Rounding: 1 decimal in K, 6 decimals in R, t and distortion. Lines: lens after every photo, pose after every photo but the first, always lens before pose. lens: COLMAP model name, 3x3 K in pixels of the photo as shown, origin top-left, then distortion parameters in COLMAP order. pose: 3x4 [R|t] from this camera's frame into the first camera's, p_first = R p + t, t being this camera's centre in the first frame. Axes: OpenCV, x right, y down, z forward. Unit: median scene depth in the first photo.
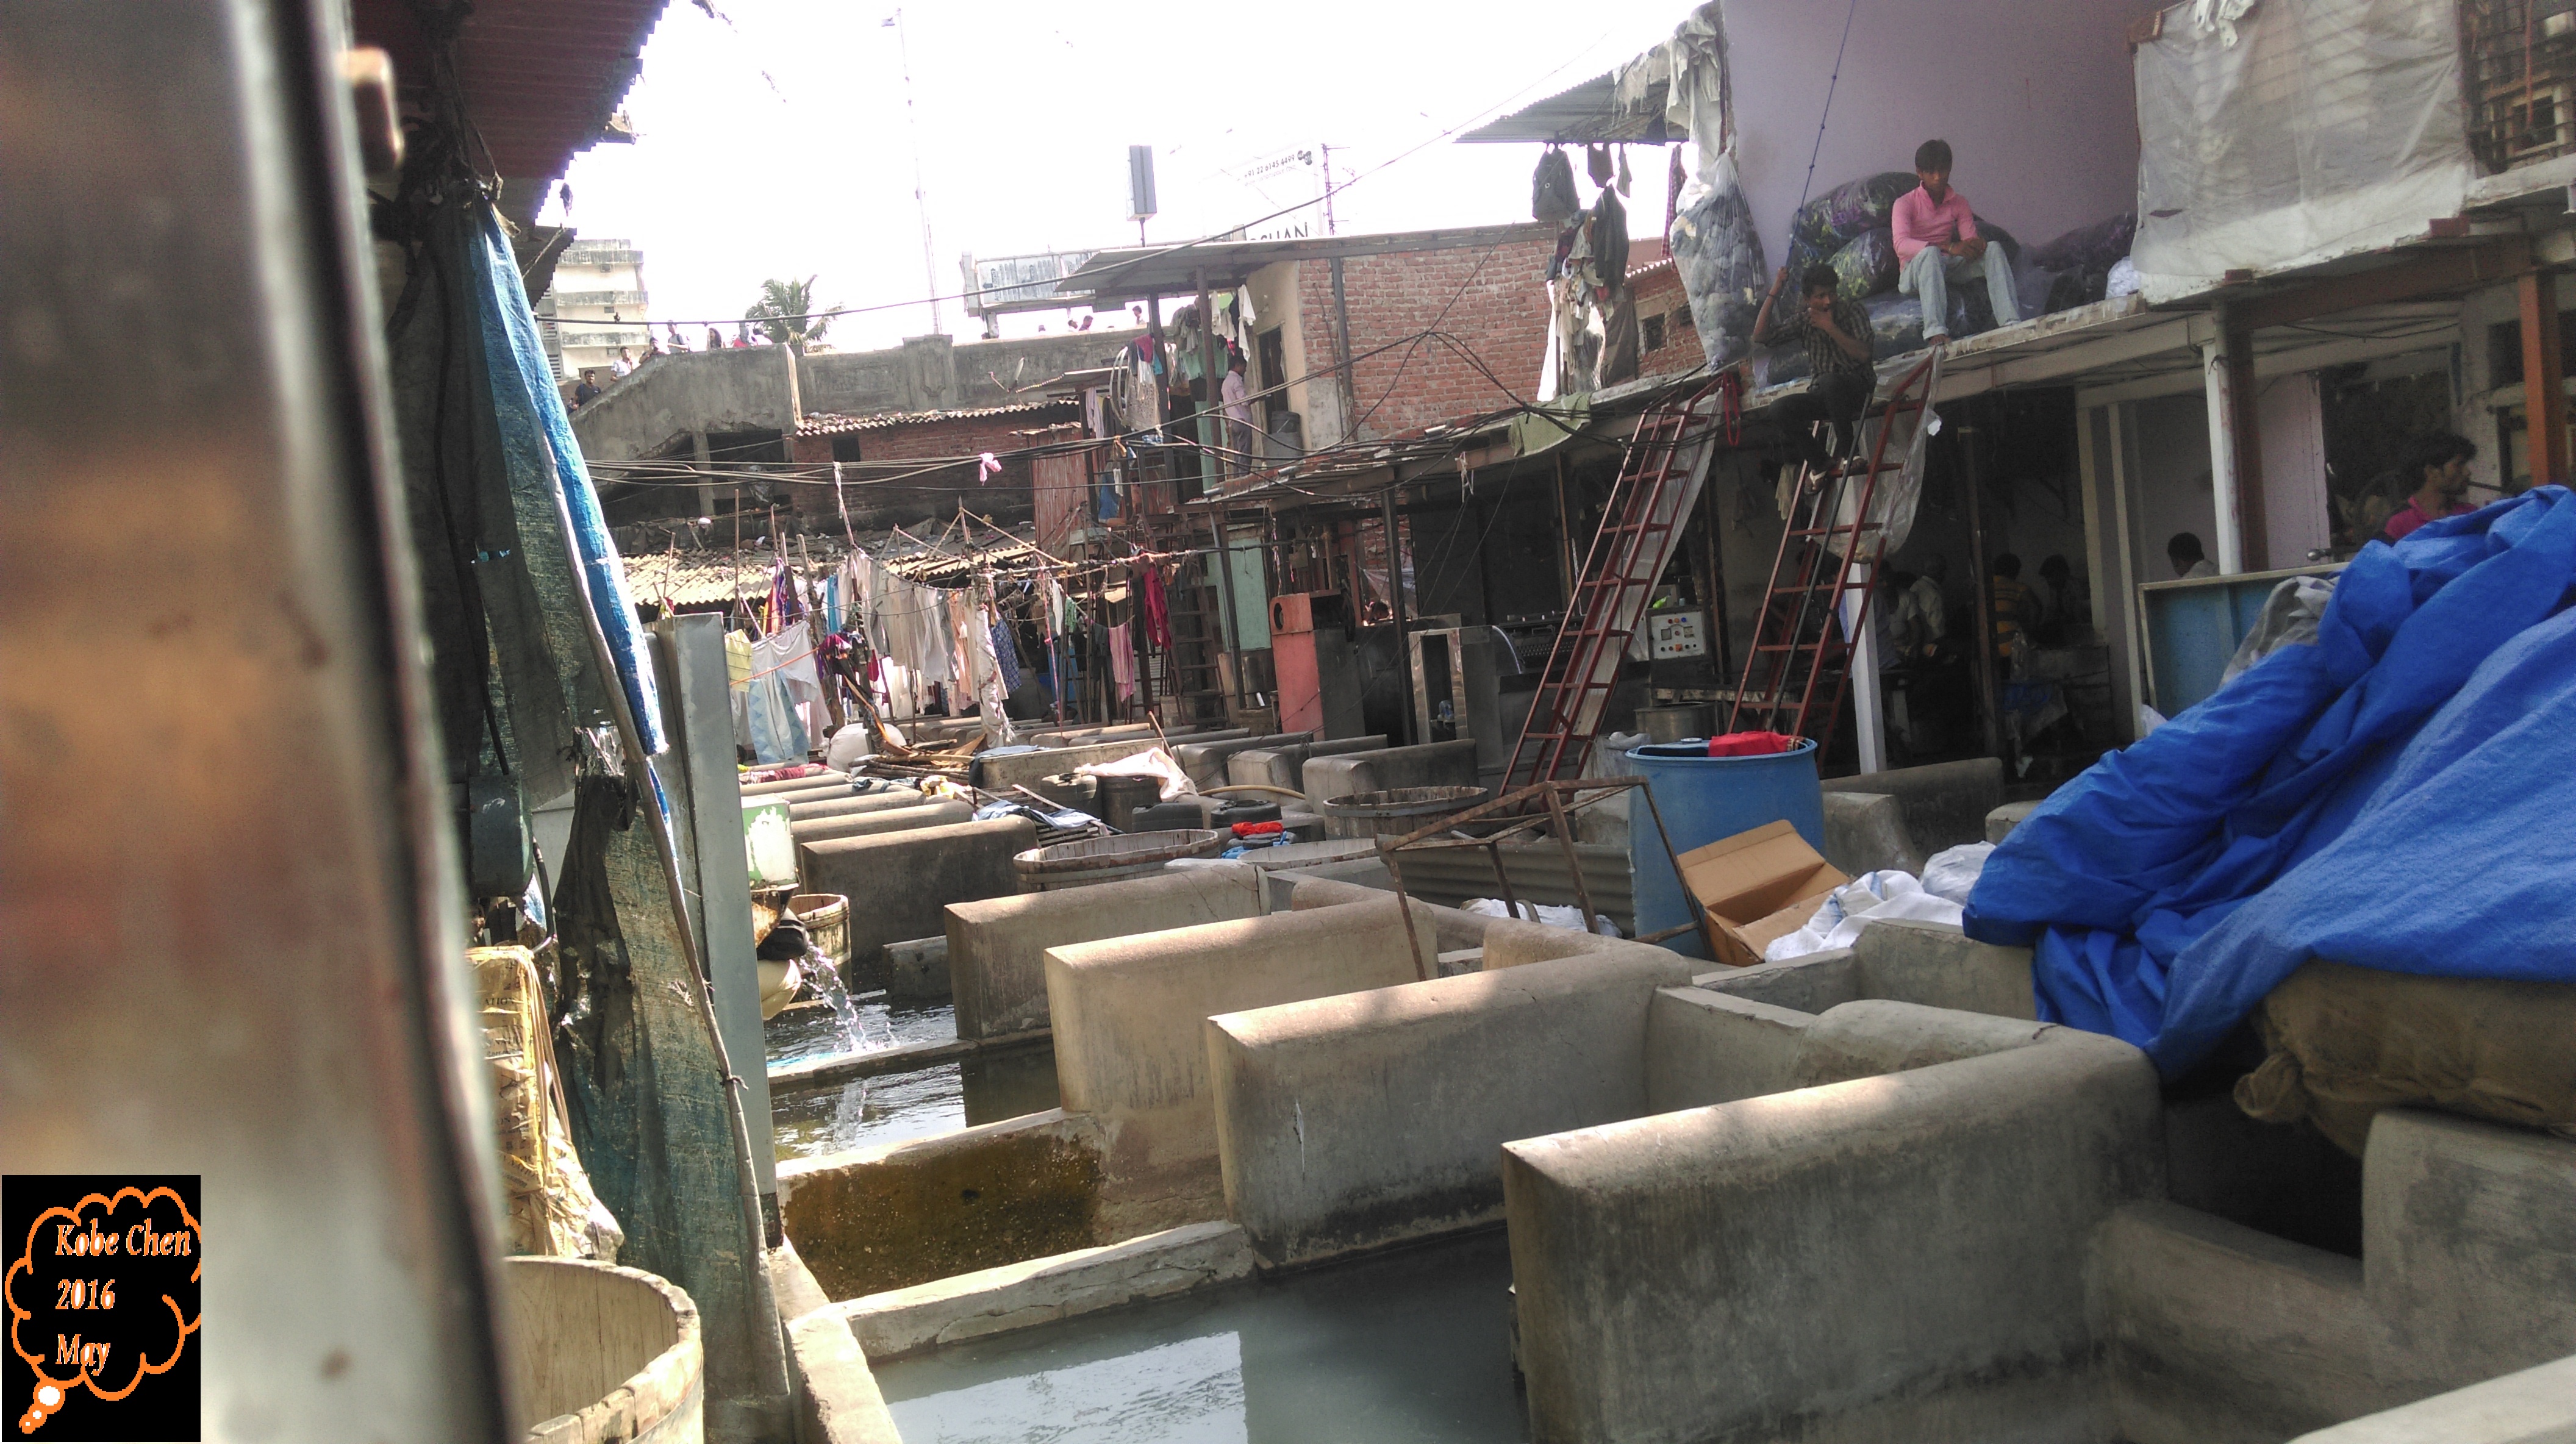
lens RADIAL K [[2067.1, 0, 1275.5], [0, 2067.1, 739.2], [0, 0, 1]] dist [0.073151, -0.179255]
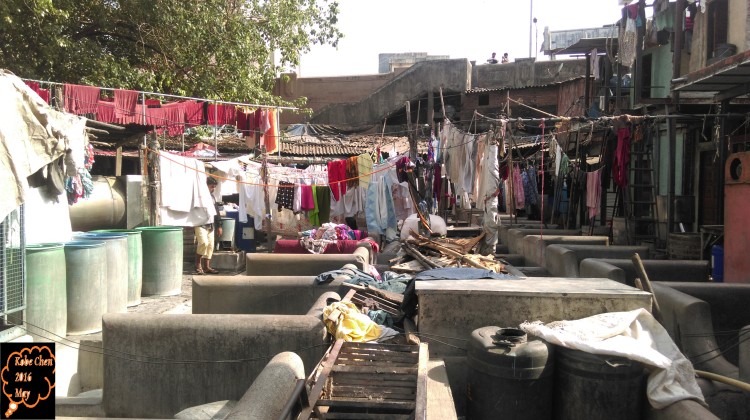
lens RADIAL K [[601.9, 0, 371.4], [0, 601.9, 215.0], [0, 0, 1]] dist [0.073151, -0.179255]
pose [[0.908441, 0.121462, -0.399976, -0.023123], [-0.119233, 0.992396, 0.030557, -0.008539], [0.400647, 0.019931, 0.916016, 0.281187]]
